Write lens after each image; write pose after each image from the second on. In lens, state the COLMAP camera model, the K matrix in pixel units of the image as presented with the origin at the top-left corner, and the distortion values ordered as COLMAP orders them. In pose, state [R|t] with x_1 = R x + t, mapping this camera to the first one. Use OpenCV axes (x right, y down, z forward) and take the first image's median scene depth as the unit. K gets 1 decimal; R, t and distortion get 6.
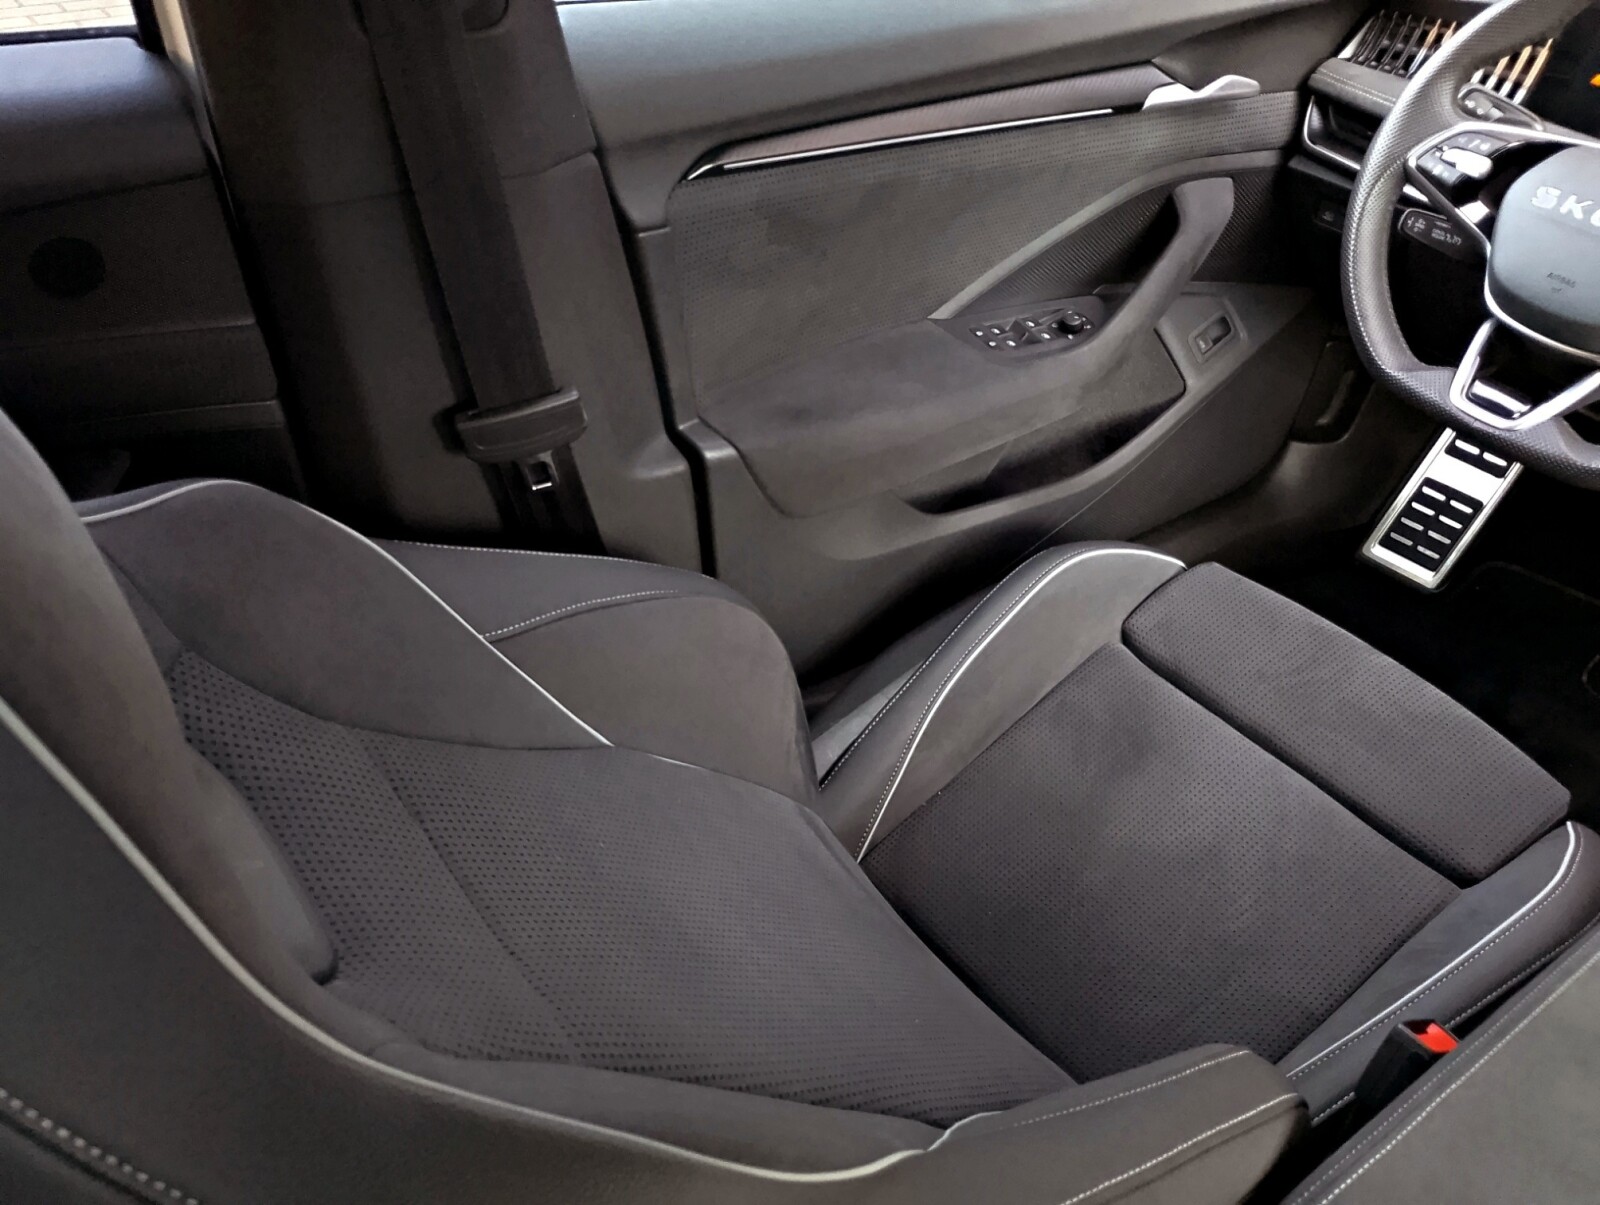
lens RADIAL K [[1337.6, 0, 776.7], [0, 1337.6, 599.0], [0, 0, 1]] dist [0.027256, -0.042480]
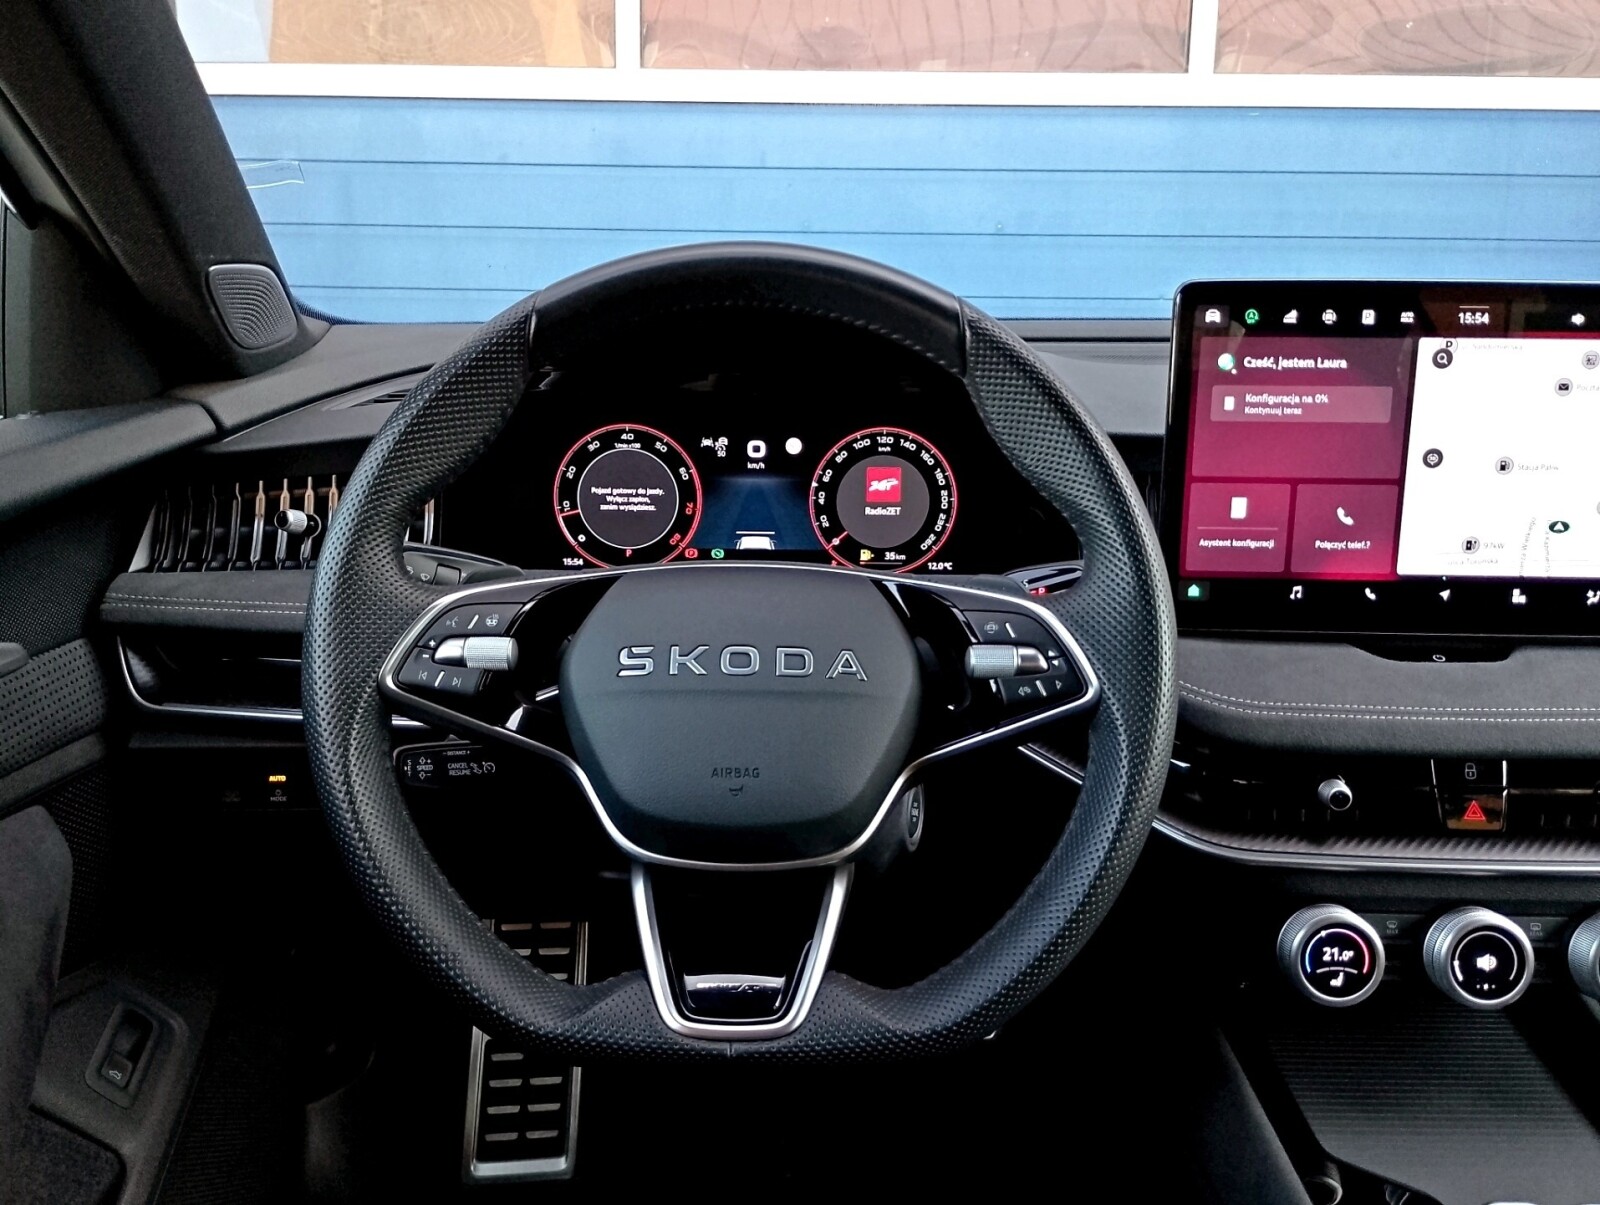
lens RADIAL K [[1337.6, 0, 799.1], [0, 1337.6, 596.5], [0, 0, 1]] dist [0.027256, -0.042480]
pose [[0.591940, -0.265160, 0.761116, 0.129826], [0.519671, 0.847392, -0.108945, -0.170048], [-0.616076, 0.460019, 0.639401, 0.431128]]
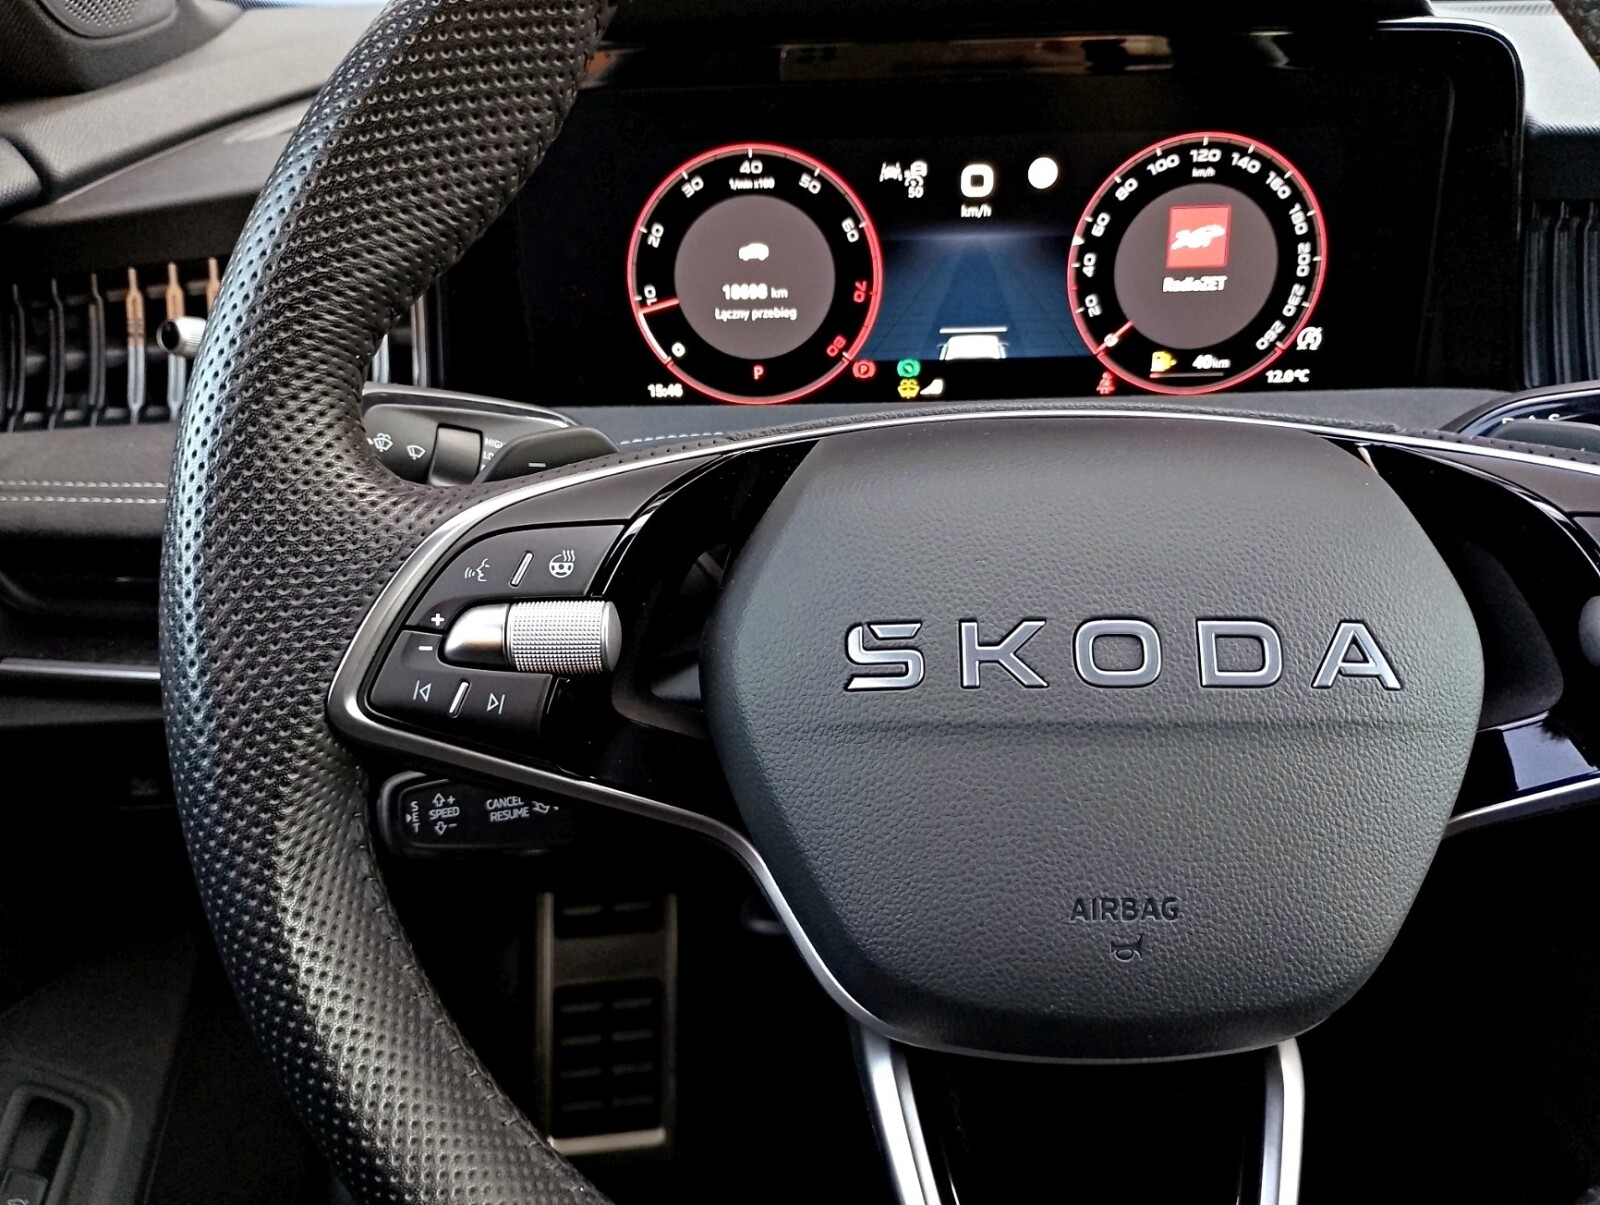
lens RADIAL K [[1337.6, 0, 793.1], [0, 1337.6, 600.1], [0, 0, 1]] dist [0.027256, -0.042480]
pose [[0.594550, -0.412843, 0.689979, 0.293088], [0.546463, 0.836949, 0.029898, -0.252496], [-0.589821, 0.359272, 0.723212, 0.625647]]
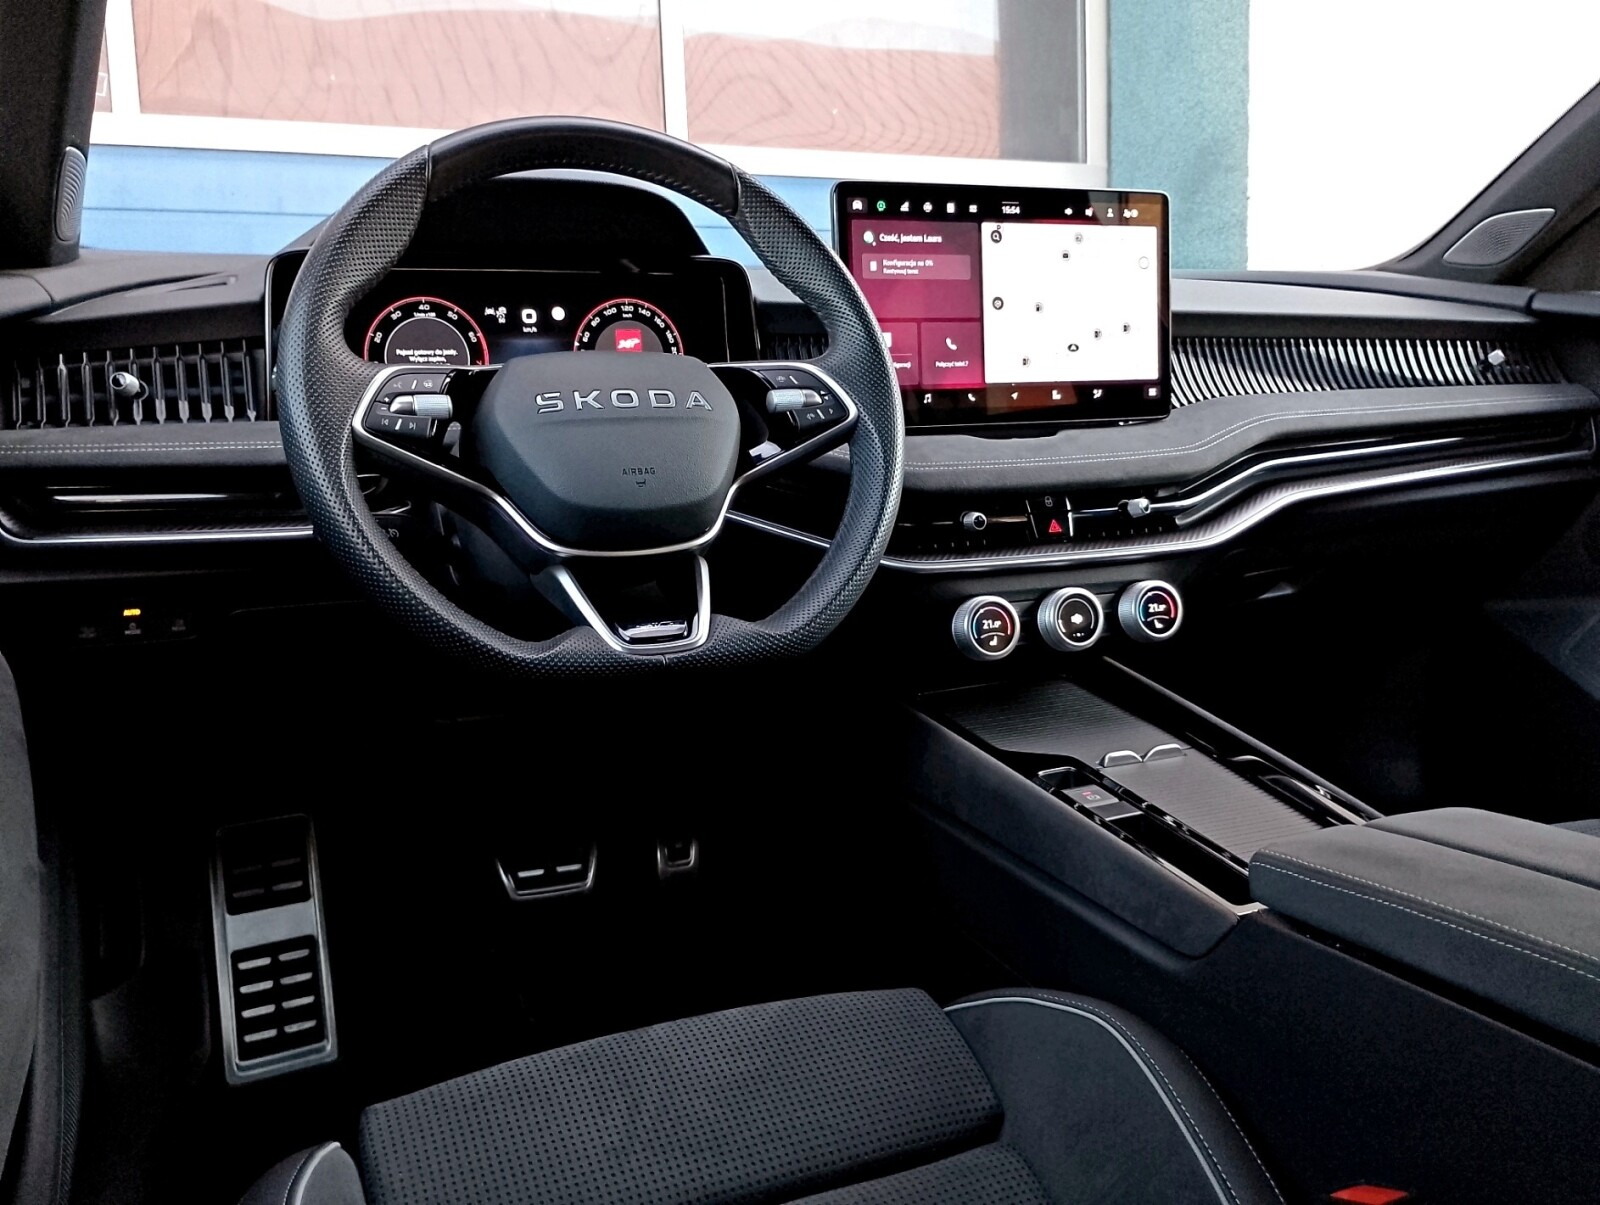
lens RADIAL K [[1337.6, 0, 803.8], [0, 1337.6, 601.0], [0, 0, 1]] dist [0.027256, -0.042480]
pose [[0.214337, -0.247030, 0.945006, -0.149639], [0.621134, 0.781143, 0.063316, -0.123828], [-0.753825, 0.573404, 0.320866, 0.533085]]
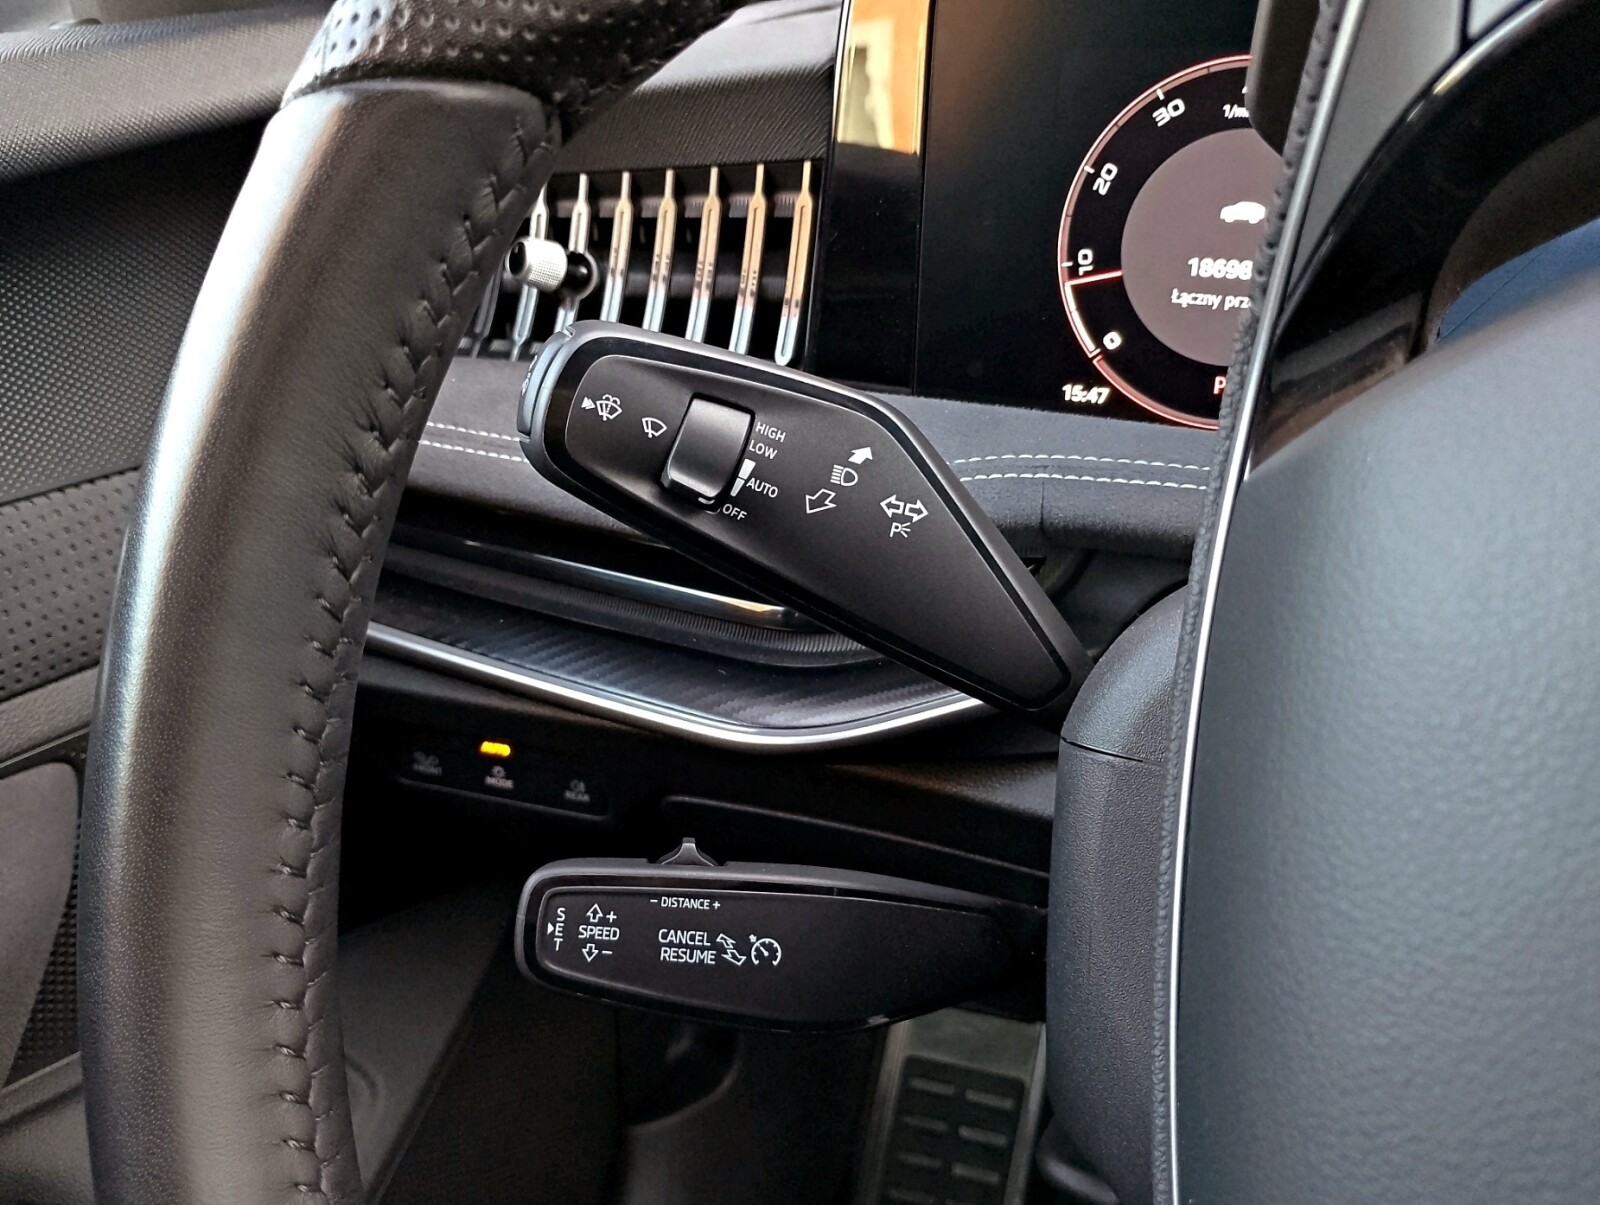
lens RADIAL K [[1337.6, 0, 800.2], [0, 1337.6, 596.3], [0, 0, 1]] dist [0.027256, -0.042480]
pose [[0.867601, -0.272056, 0.416237, 0.381665], [0.358963, 0.921918, -0.145646, -0.253078], [-0.344112, 0.275776, 0.897516, 0.684455]]
